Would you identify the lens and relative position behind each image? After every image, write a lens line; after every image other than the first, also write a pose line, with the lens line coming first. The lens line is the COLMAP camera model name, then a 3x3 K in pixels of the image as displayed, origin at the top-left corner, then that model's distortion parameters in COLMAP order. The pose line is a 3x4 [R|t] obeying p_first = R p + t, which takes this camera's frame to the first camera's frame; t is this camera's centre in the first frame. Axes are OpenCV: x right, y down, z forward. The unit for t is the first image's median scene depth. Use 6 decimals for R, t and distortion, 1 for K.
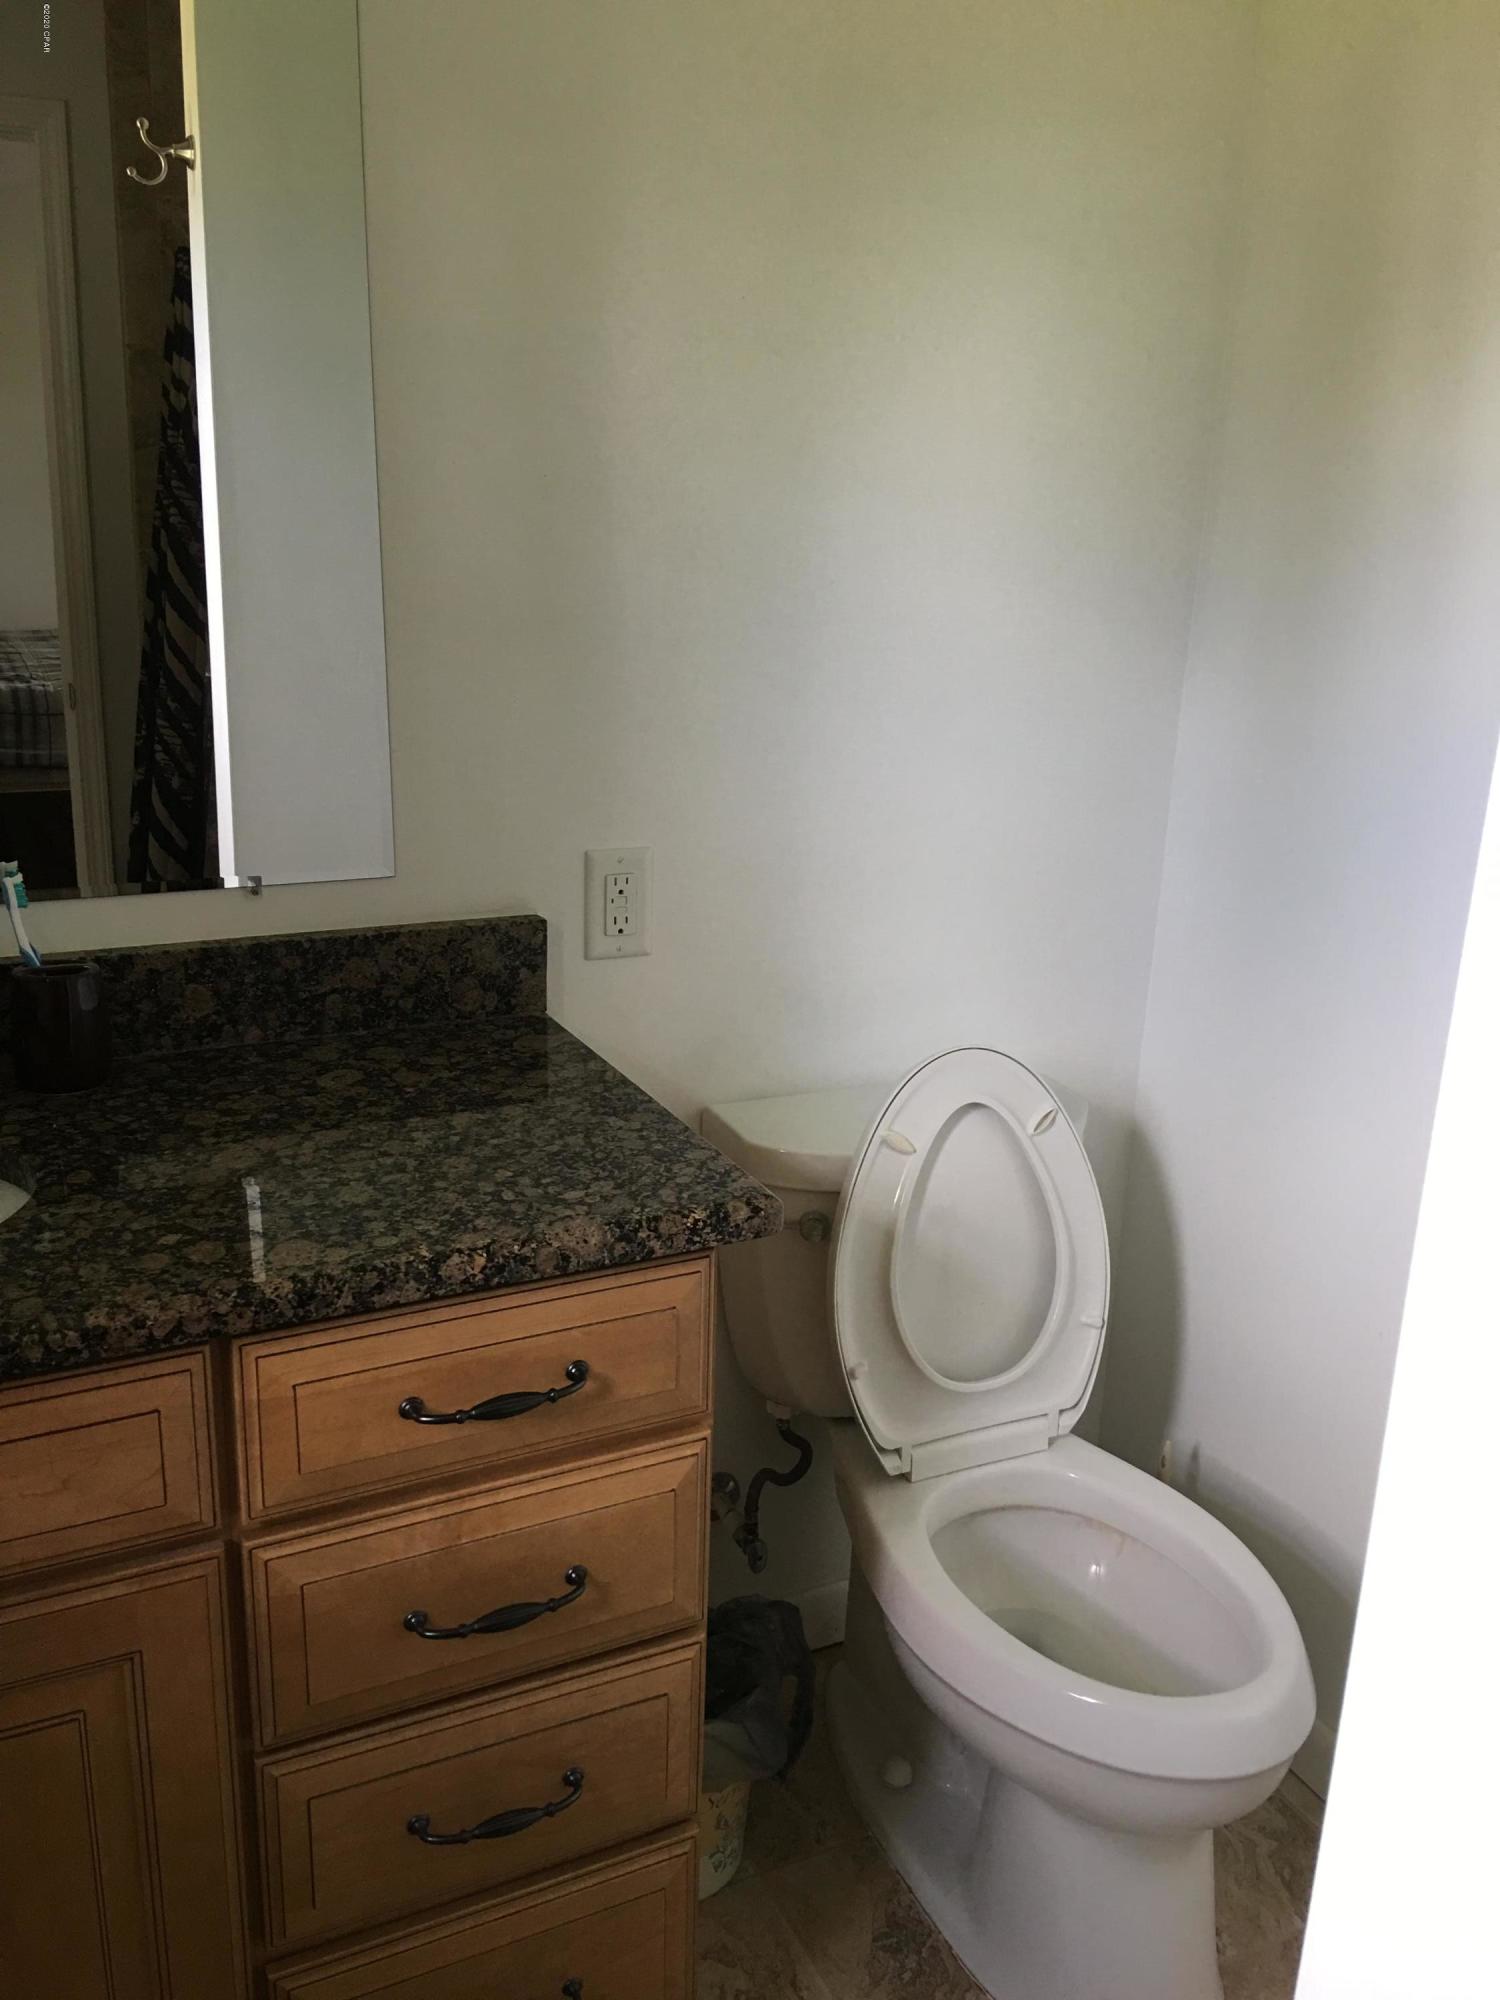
lens RADIAL K [[1736.6, 0, 748.9], [0, 1736.6, 1014.8], [0, 0, 1]] dist [0.134282, -0.183800]
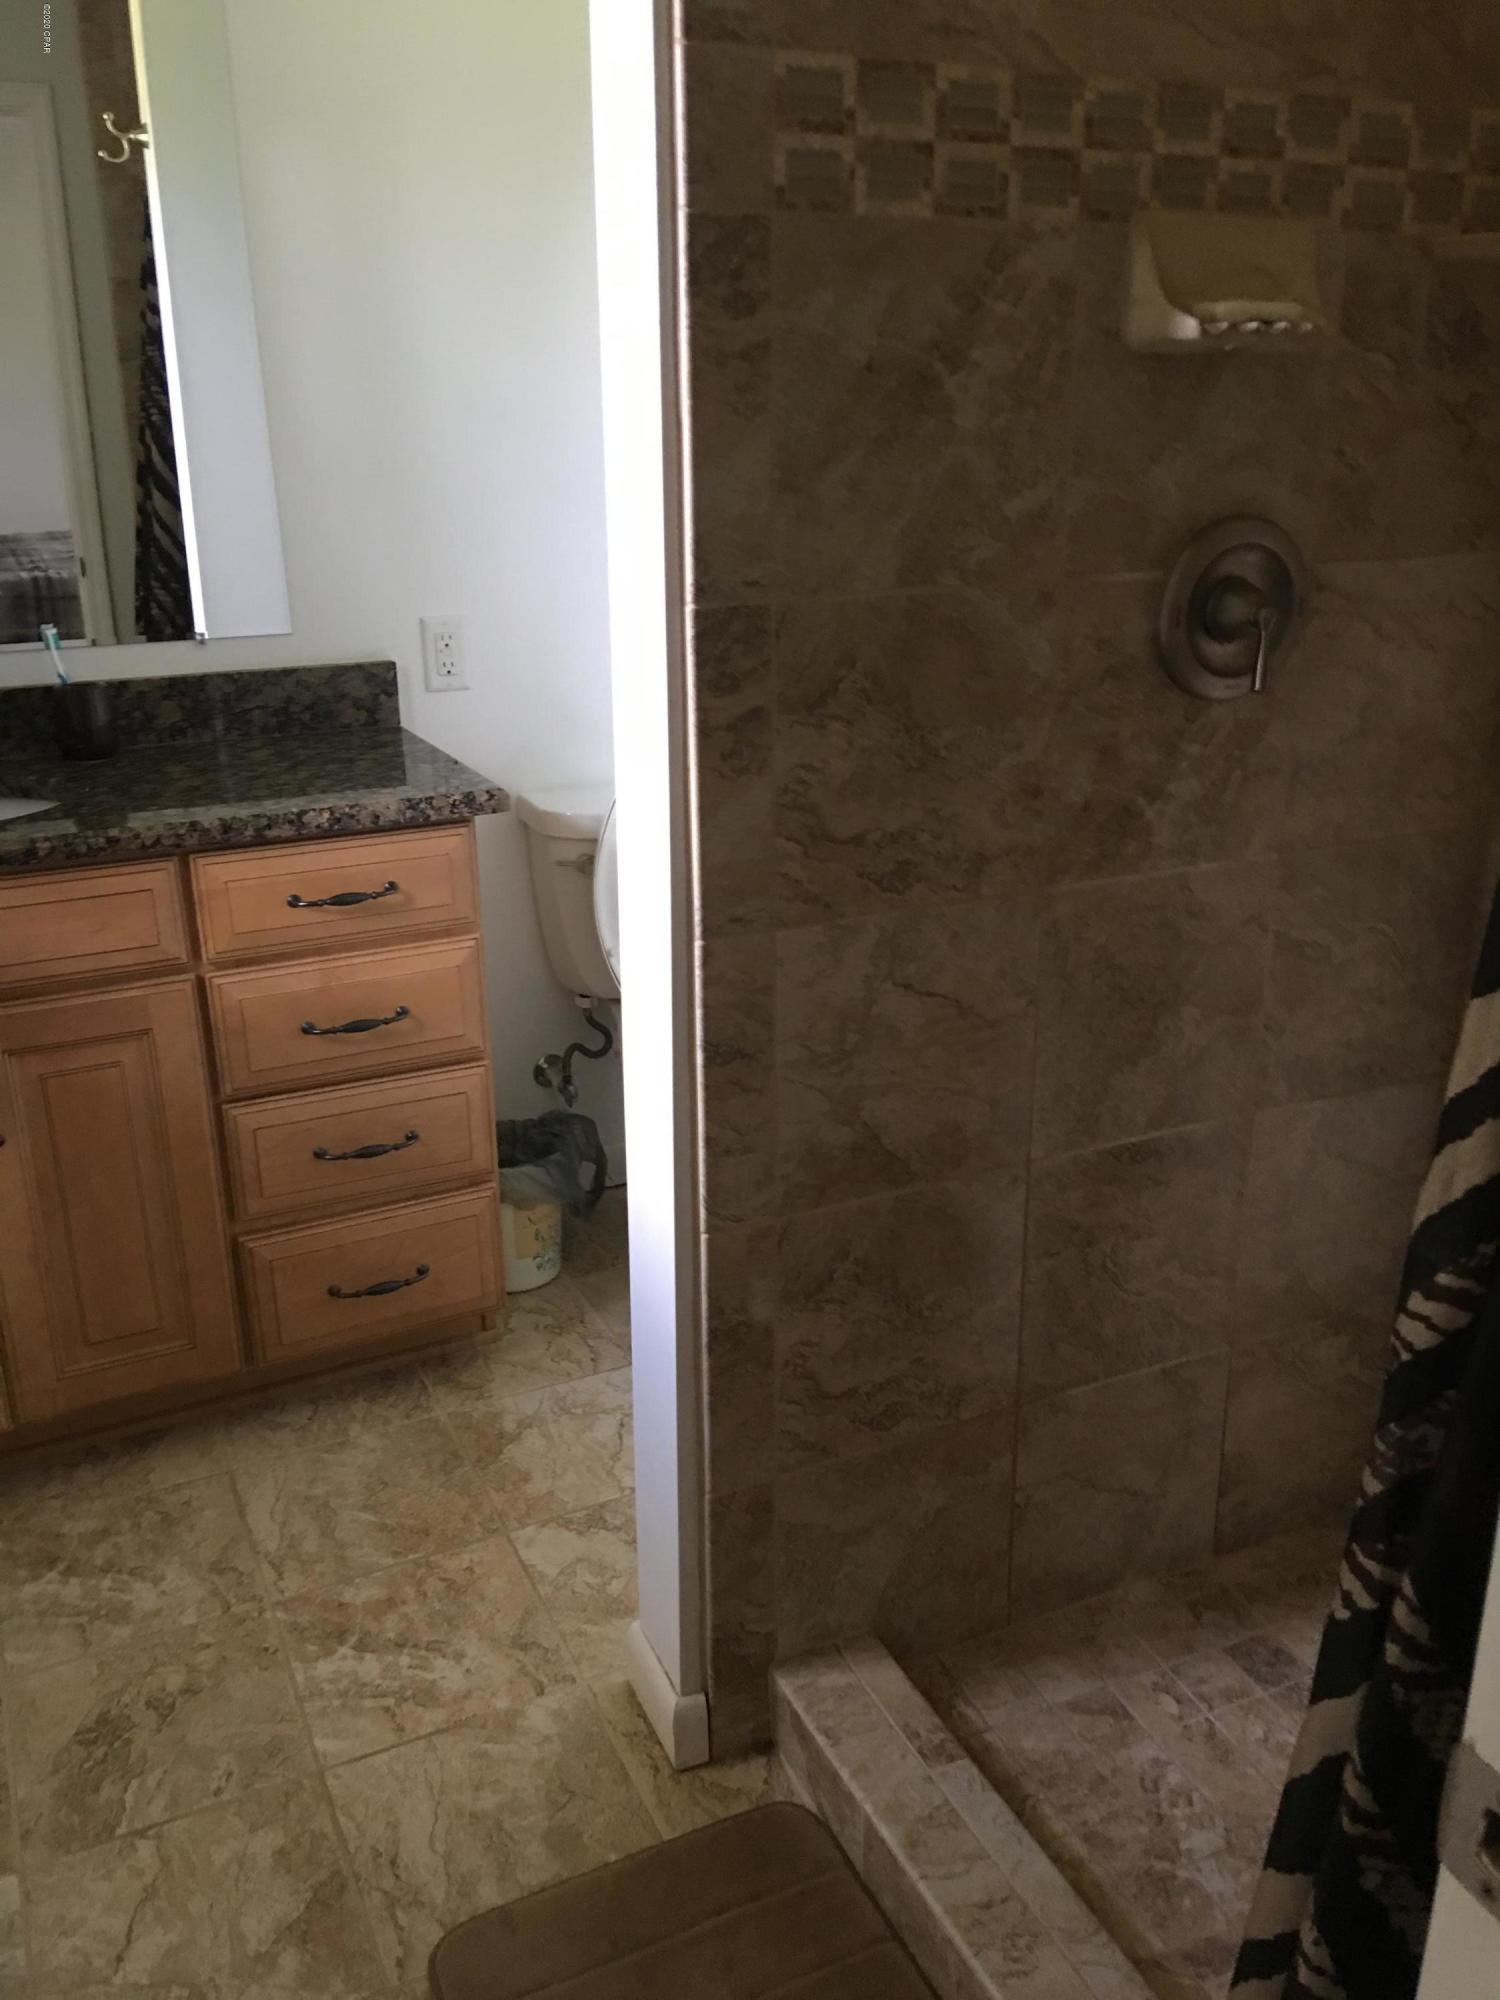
lens RADIAL K [[1736.6, 0, 748.9], [0, 1736.6, 1014.8], [0, 0, 1]] dist [0.134282, -0.183800]
pose [[0.999172, -0.036272, -0.018444, 0.232656], [0.037226, 0.997831, 0.054292, 0.200976], [0.016434, -0.054934, 0.998355, -0.608441]]
